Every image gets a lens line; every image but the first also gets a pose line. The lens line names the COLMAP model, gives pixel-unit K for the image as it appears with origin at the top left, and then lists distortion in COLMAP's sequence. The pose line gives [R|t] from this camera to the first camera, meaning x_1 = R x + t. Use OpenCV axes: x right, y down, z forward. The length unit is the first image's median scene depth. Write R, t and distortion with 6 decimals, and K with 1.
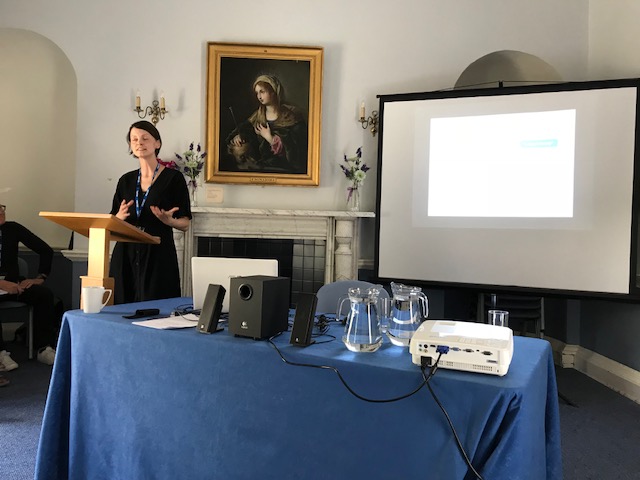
lens RADIAL K [[530.1, 0, 320.0], [0, 530.1, 240.0], [0, 0, 1]] dist [0.034404, -0.002249]
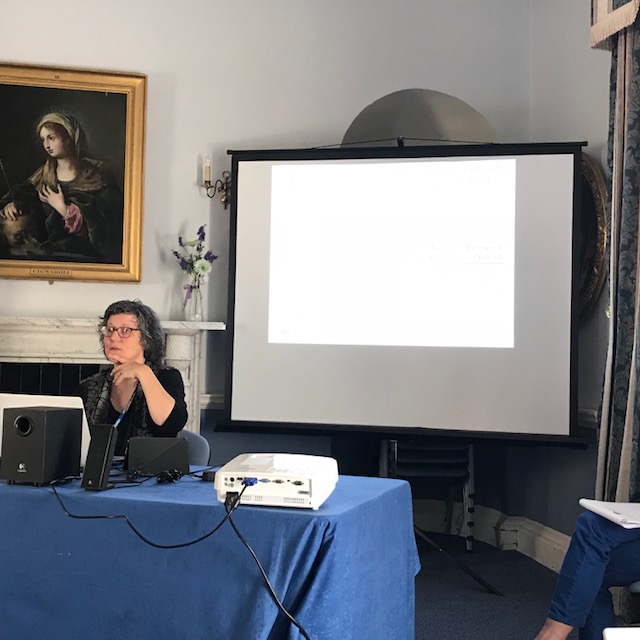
lens RADIAL K [[932.8, 0, 321.3], [0, 932.8, 308.5], [0, 0, 1]] dist [0.129215, -0.458980]
pose [[0.986601, 0.002609, 0.163128, 0.030216], [0.008171, 0.997827, -0.065374, 0.007648], [-0.162944, 0.065831, 0.984437, -0.173634]]
